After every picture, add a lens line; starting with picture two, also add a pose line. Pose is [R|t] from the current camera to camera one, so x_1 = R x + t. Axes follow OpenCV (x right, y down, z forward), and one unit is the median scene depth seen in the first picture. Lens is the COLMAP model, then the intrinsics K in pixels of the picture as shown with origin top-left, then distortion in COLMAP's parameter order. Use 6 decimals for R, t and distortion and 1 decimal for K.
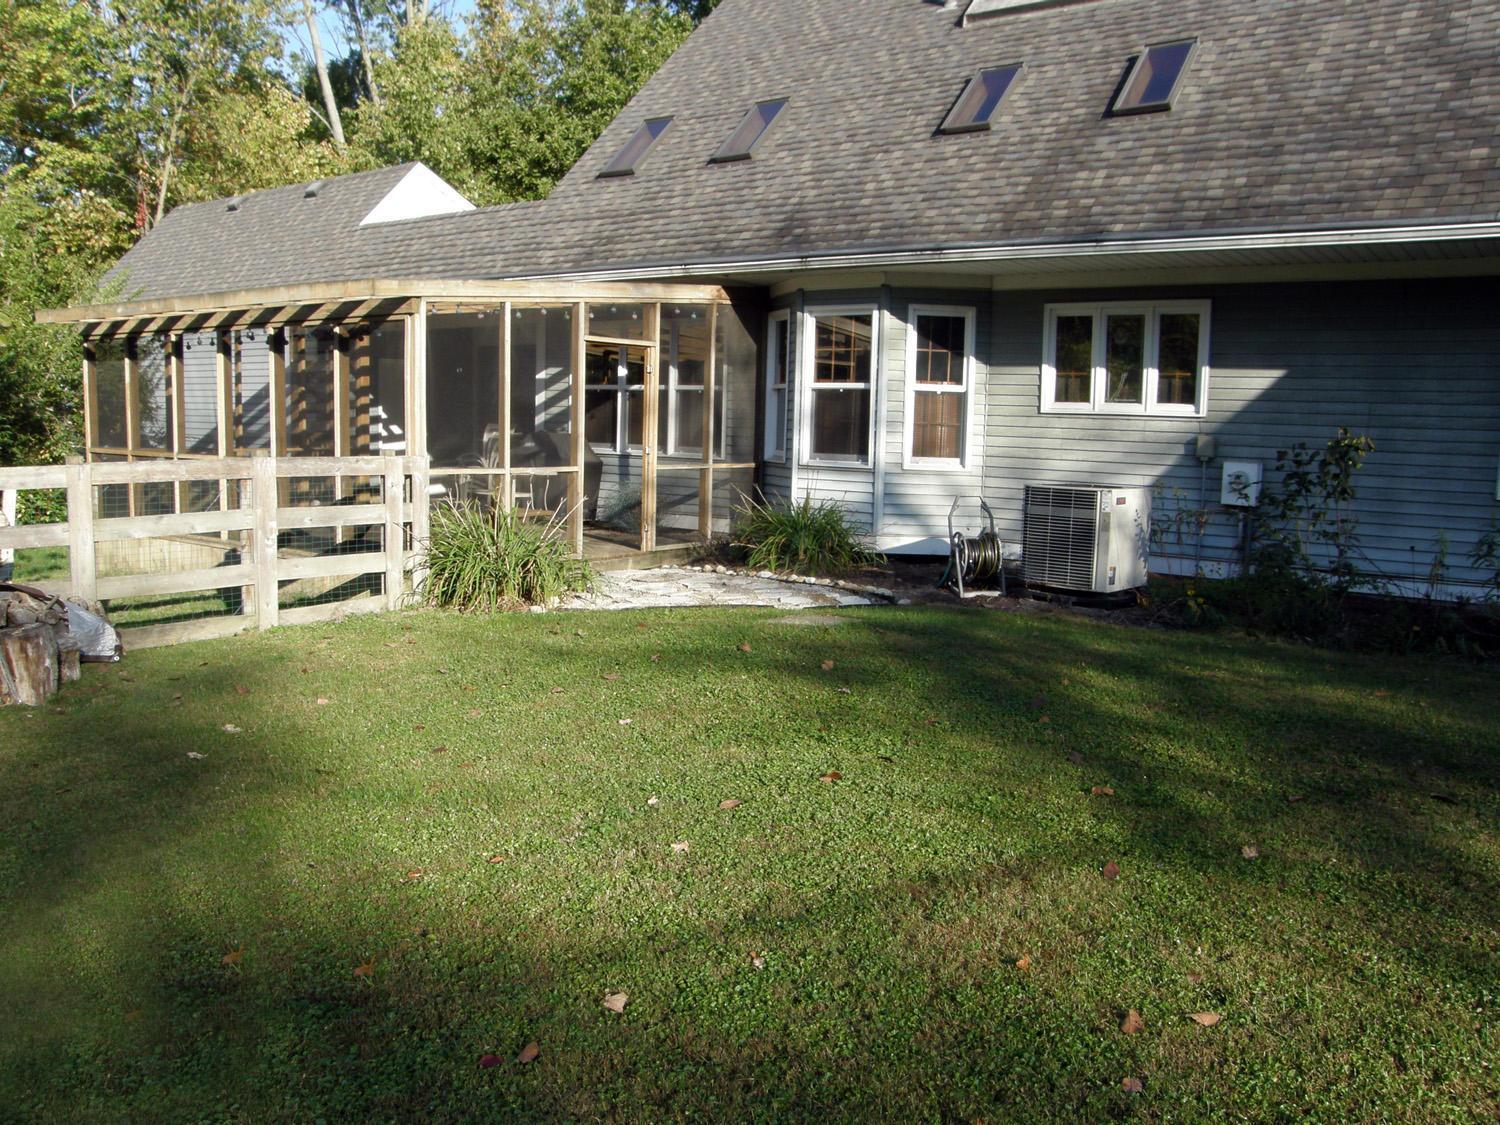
lens RADIAL K [[1171.2, 0, 750.0], [0, 1171.2, 562.5], [0, 0, 1]] dist [-0.165057, 0.138774]
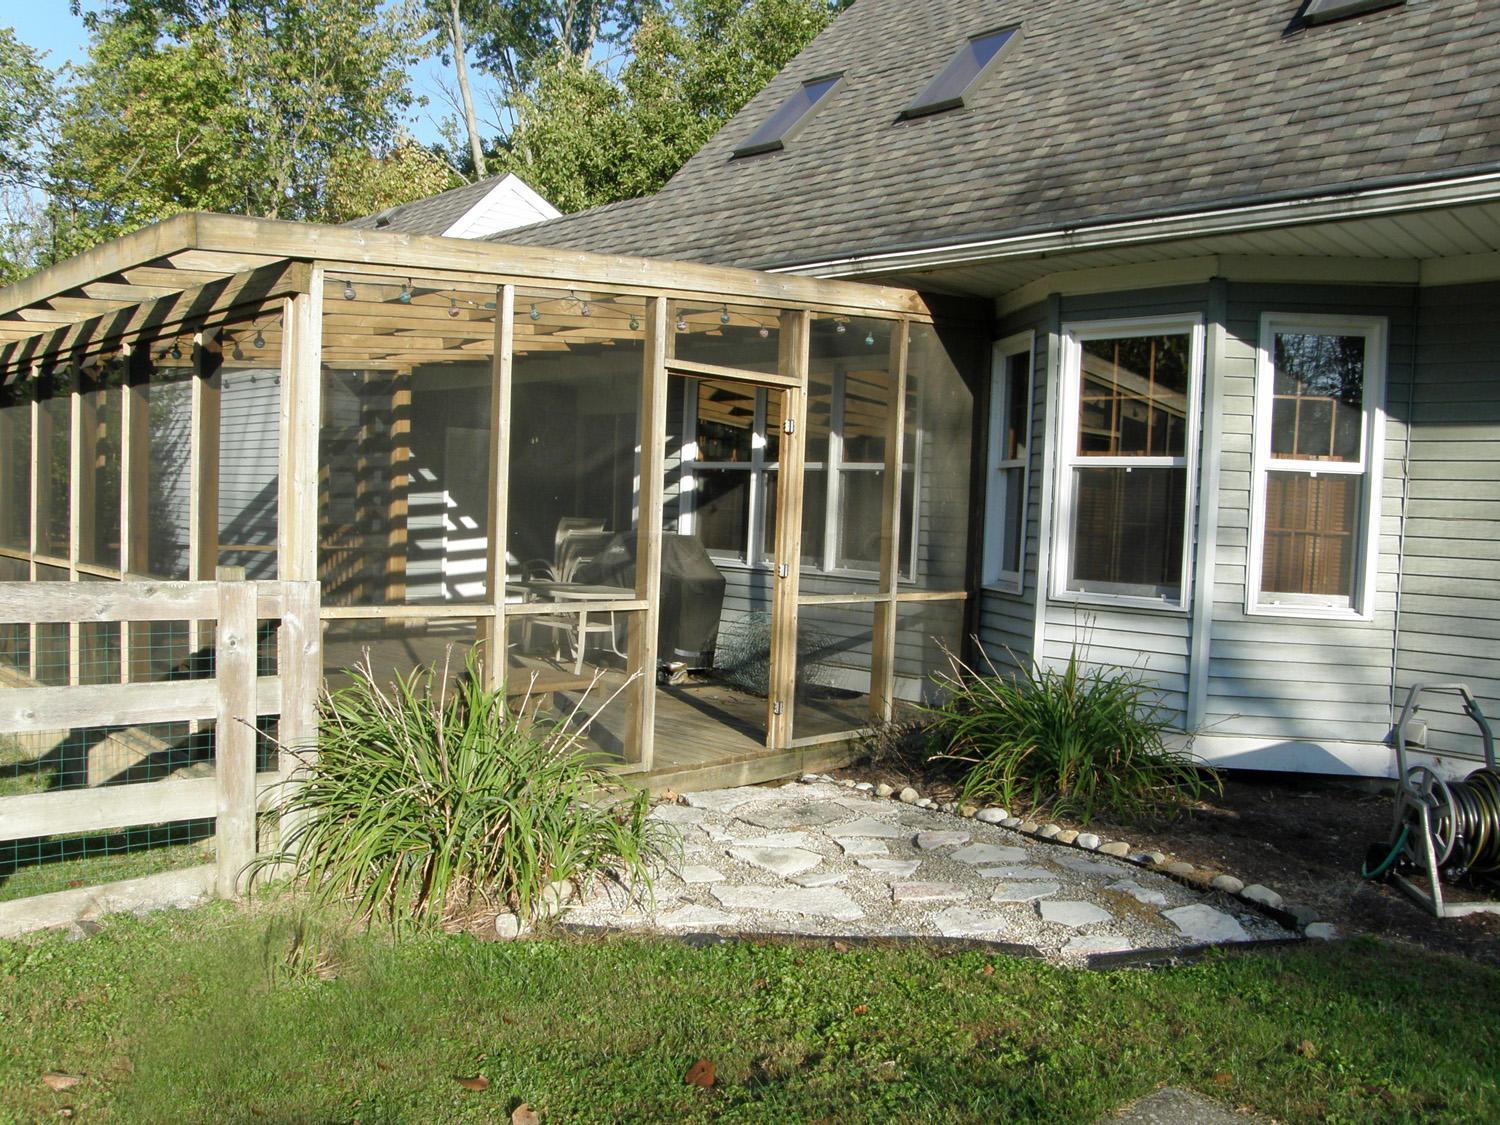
lens RADIAL K [[1171.2, 0, 750.0], [0, 1171.2, 562.5], [0, 0, 1]] dist [-0.165057, 0.138774]
pose [[0.988717, 0.020508, -0.148382, -0.018657], [-0.032679, 0.996254, -0.080057, -0.051871], [0.146185, 0.084003, 0.985684, 0.422426]]
